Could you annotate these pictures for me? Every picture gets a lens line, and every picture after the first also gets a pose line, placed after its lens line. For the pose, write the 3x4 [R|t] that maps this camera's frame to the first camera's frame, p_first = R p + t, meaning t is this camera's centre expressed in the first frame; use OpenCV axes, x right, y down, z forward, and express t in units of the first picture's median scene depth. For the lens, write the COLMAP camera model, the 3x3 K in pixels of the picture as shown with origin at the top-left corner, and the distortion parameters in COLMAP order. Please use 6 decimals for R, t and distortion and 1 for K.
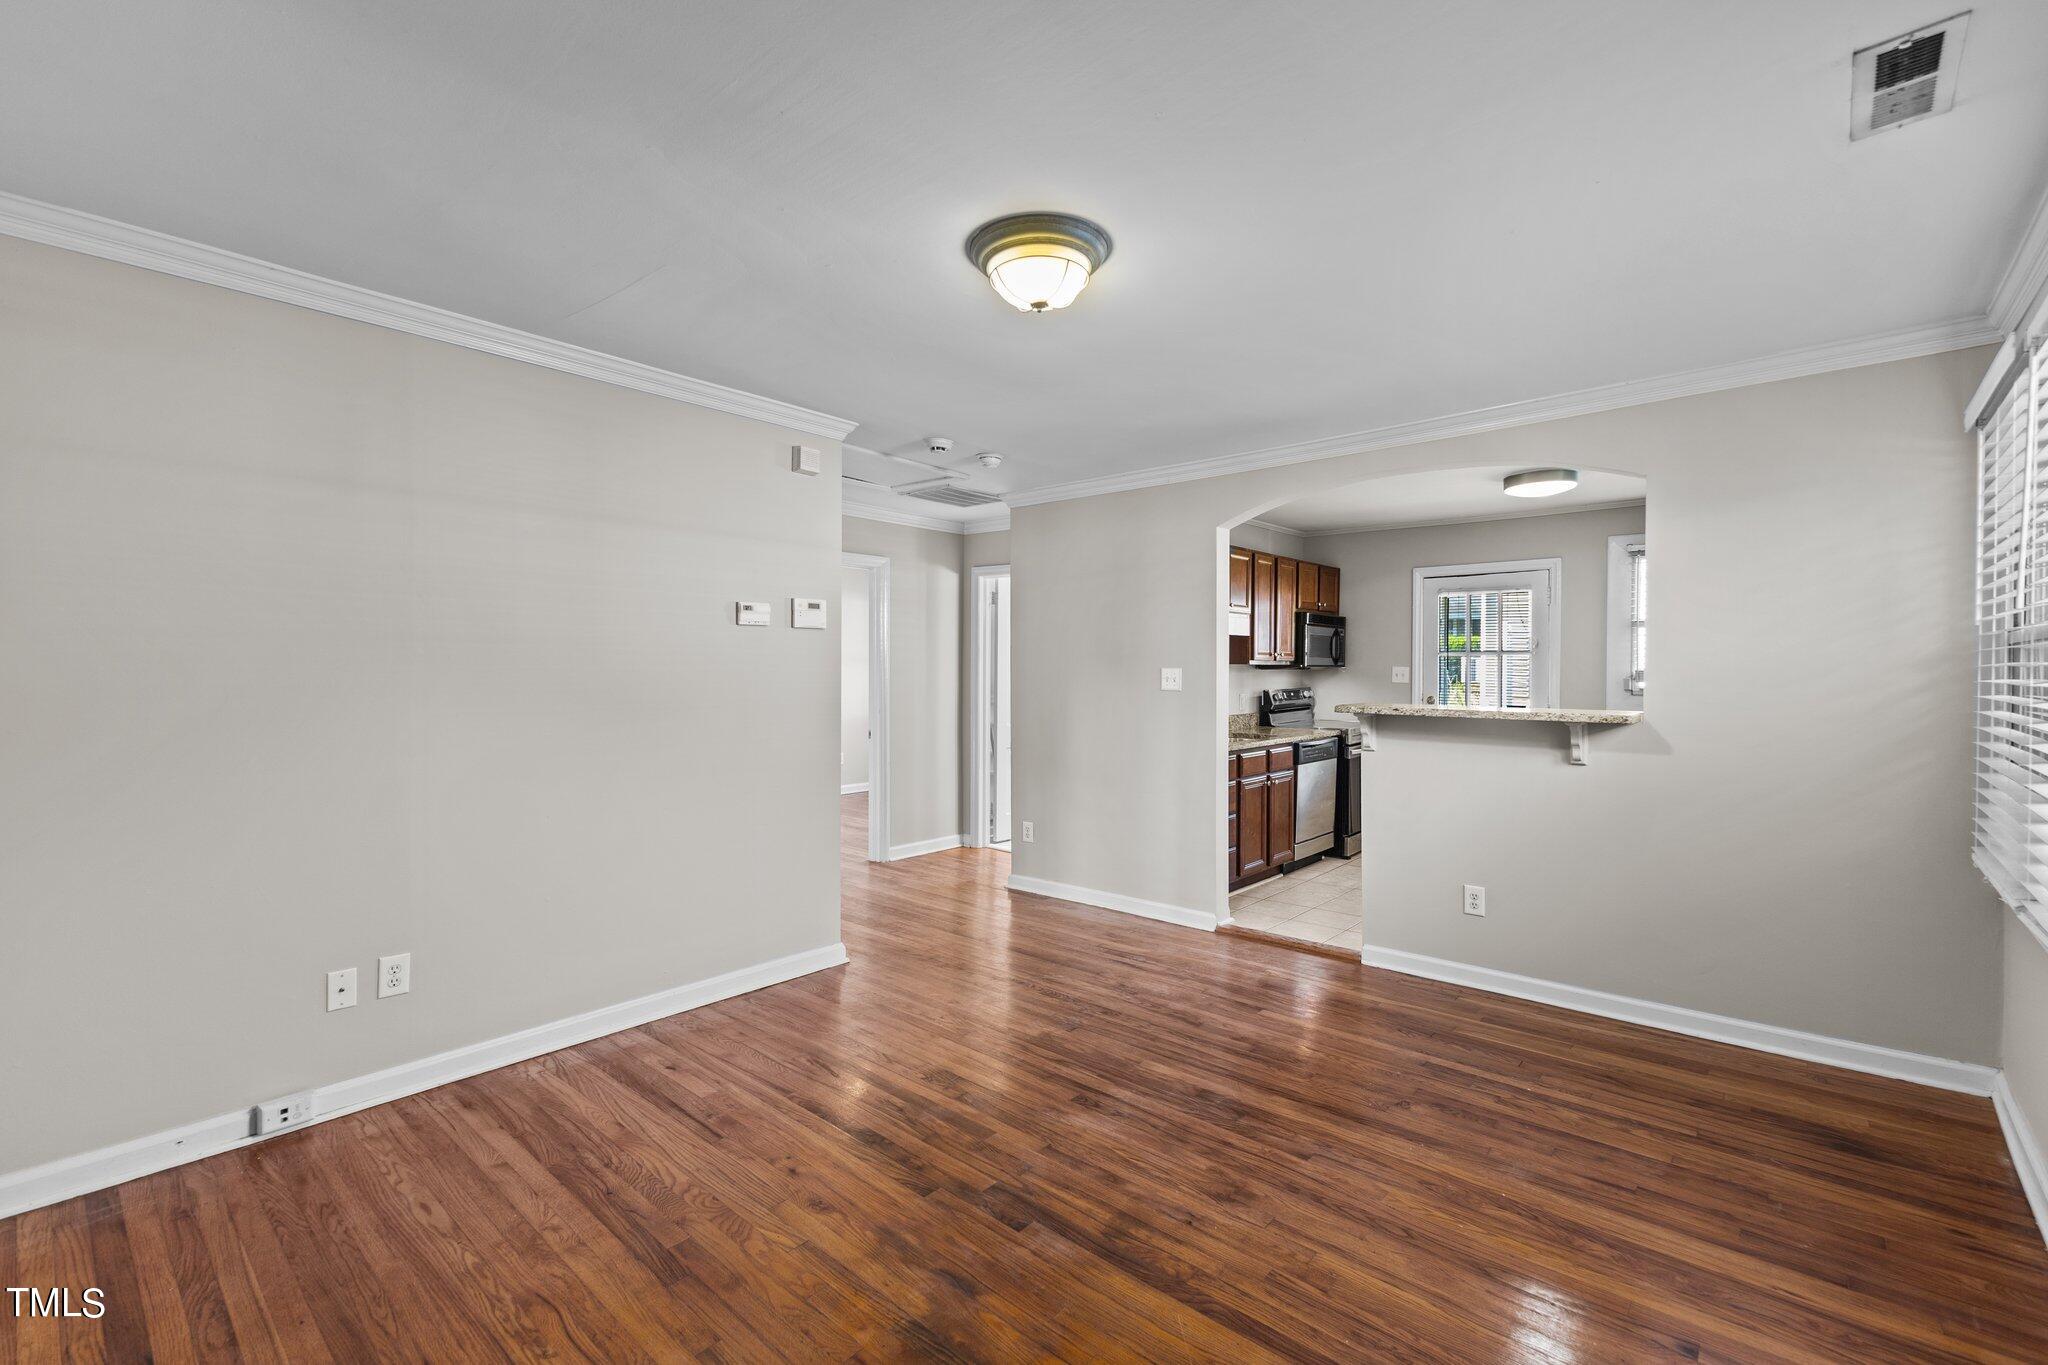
lens RADIAL K [[886.0, 0, 1023.4], [0, 886.0, 678.0], [0, 0, 1]] dist [0.000223, -0.000351]
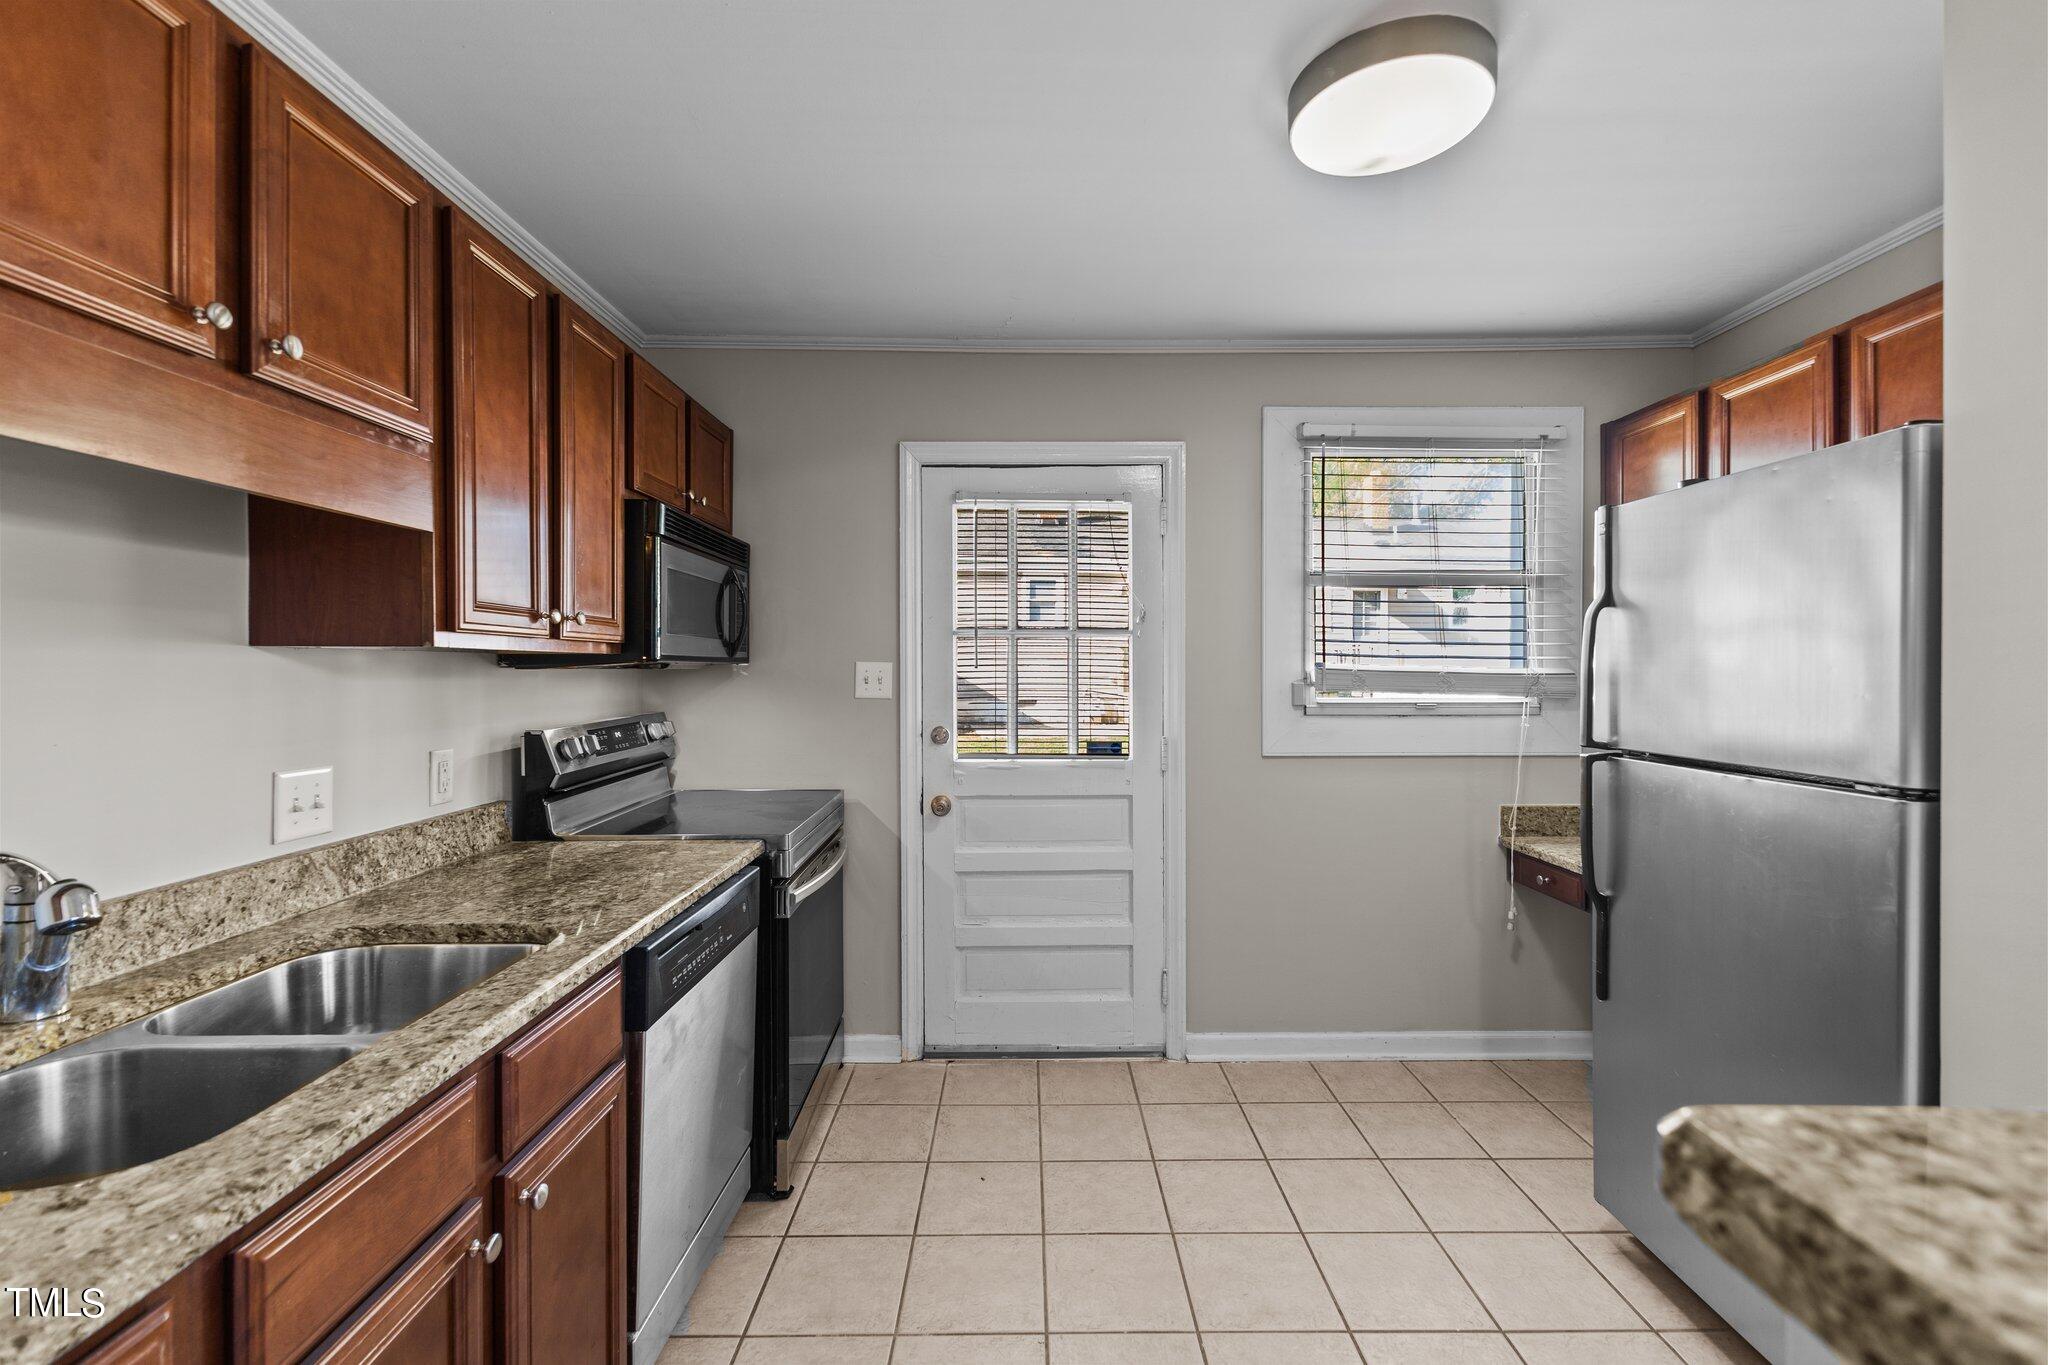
lens RADIAL K [[886.0, 0, 1026.3], [0, 886.0, 678.2], [0, 0, 1]] dist [0.000223, -0.000351]
pose [[0.748717, -0.009120, 0.662828, 0.382150], [0.011156, 0.999937, 0.001157, -0.008612], [-0.662796, 0.006529, 0.748771, 1.250168]]
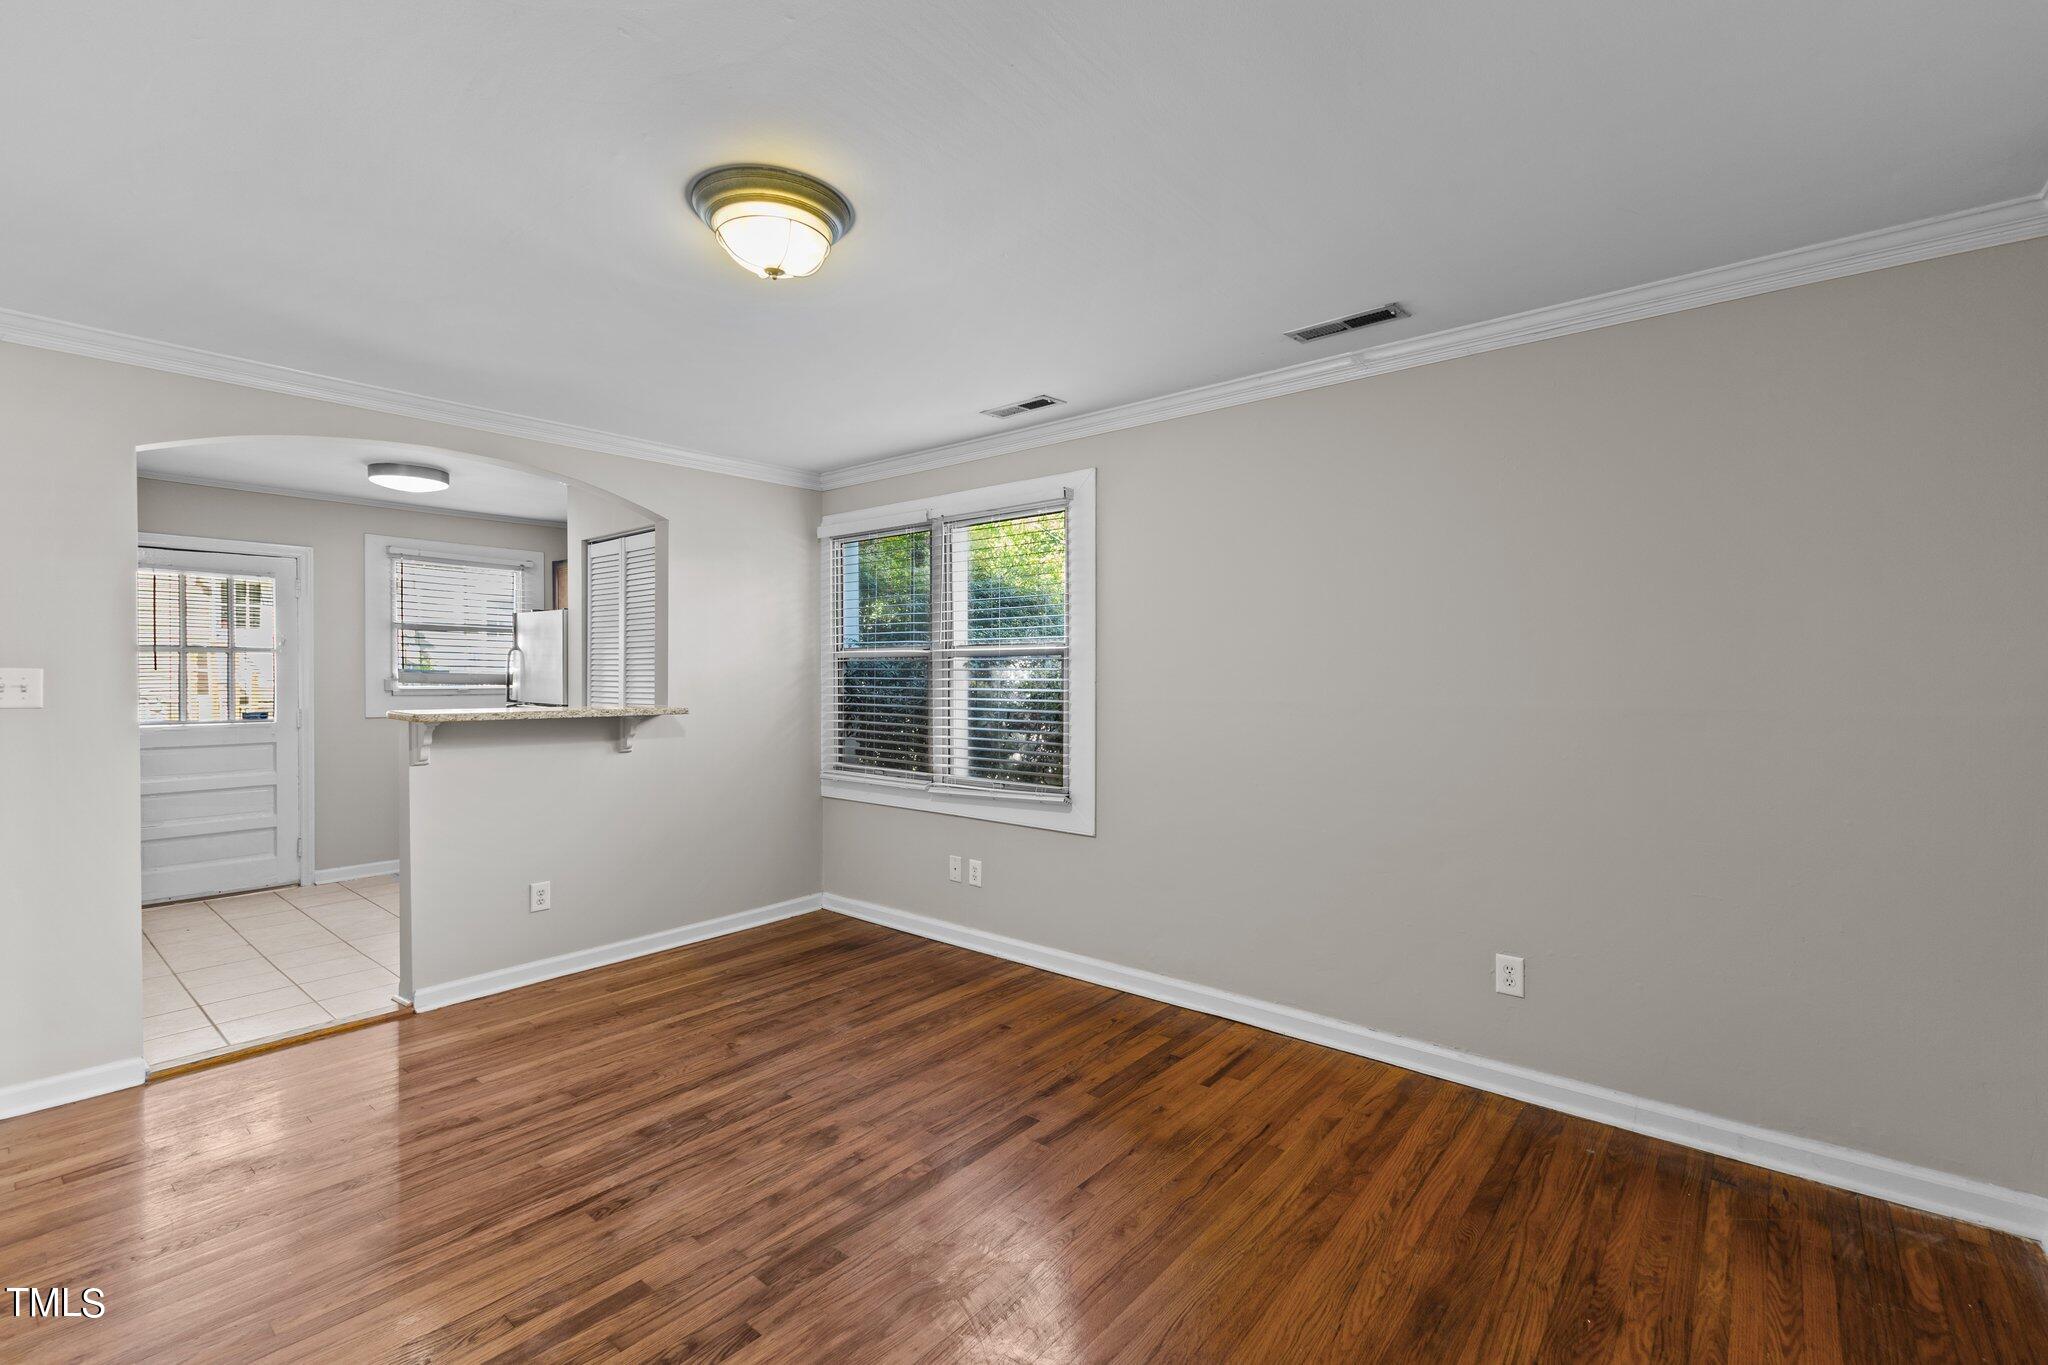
lens RADIAL K [[886.0, 0, 1045.5], [0, 886.0, 677.5], [0, 0, 1]] dist [0.000223, -0.000351]
pose [[-0.036106, -0.011337, 0.999284, -0.606888], [0.009379, 0.999888, 0.011683, -0.010918], [-0.999304, 0.009794, -0.035996, 0.507372]]
